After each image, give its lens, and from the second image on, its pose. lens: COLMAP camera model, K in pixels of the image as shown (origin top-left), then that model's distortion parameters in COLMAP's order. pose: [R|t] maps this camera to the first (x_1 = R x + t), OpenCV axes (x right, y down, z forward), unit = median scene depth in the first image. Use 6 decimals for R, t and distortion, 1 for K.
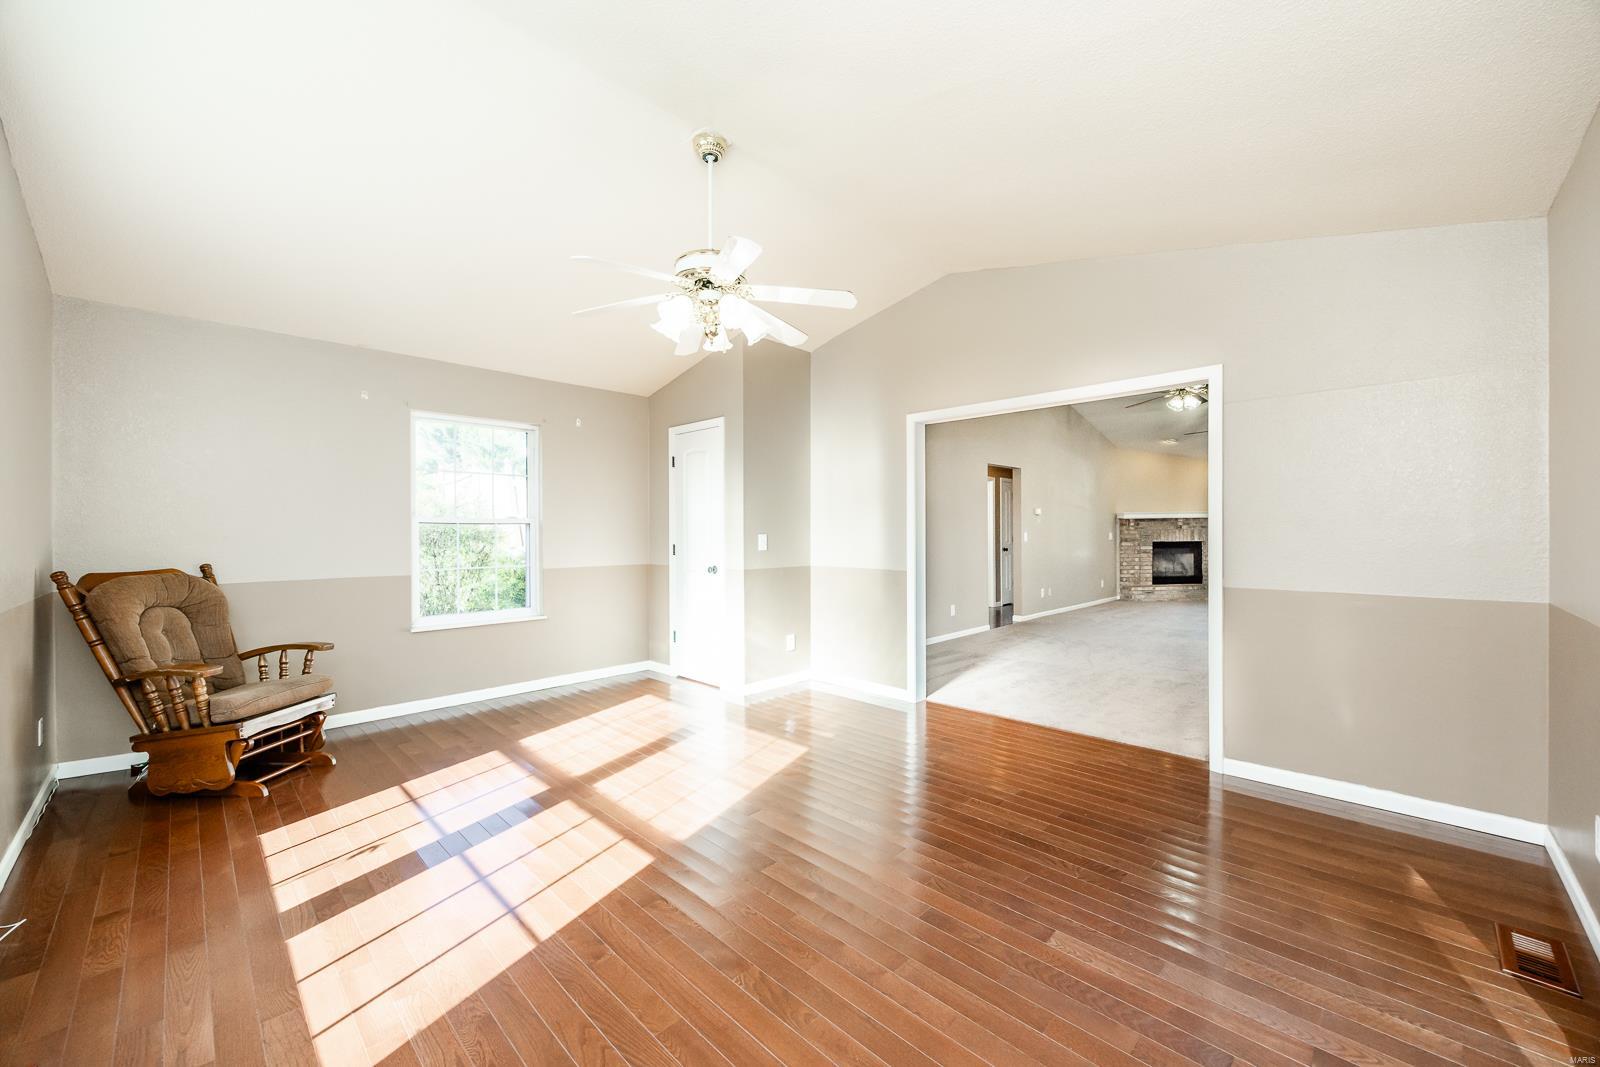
lens RADIAL K [[621.3, 0, 800.0], [0, 621.3, 533.5], [0, 0, 1]] dist [-0.008687, 0.000102]
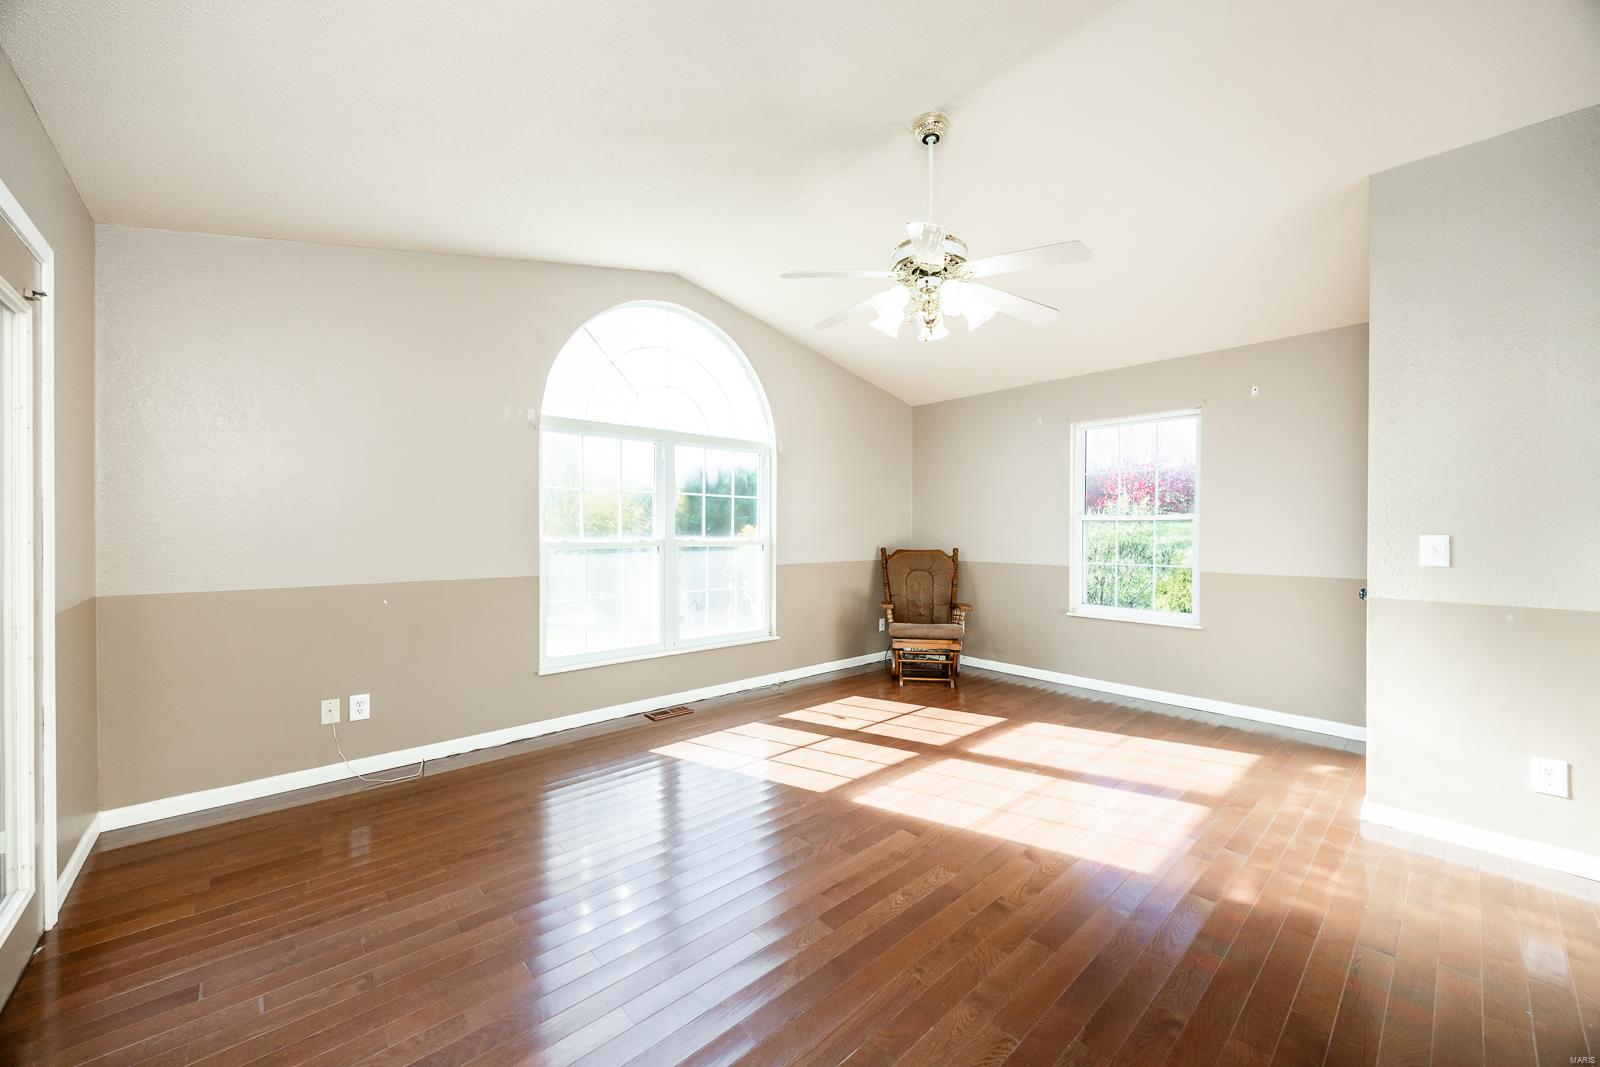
lens RADIAL K [[596.0, 0, 800.0], [0, 596.0, 533.5], [0, 0, 1]] dist [-0.022367, 0.000039]
pose [[-0.070237, 0.009309, -0.997487, 0.440312], [-0.005859, 0.999935, 0.009744, -0.001331], [0.997513, 0.006529, -0.070178, 0.483965]]
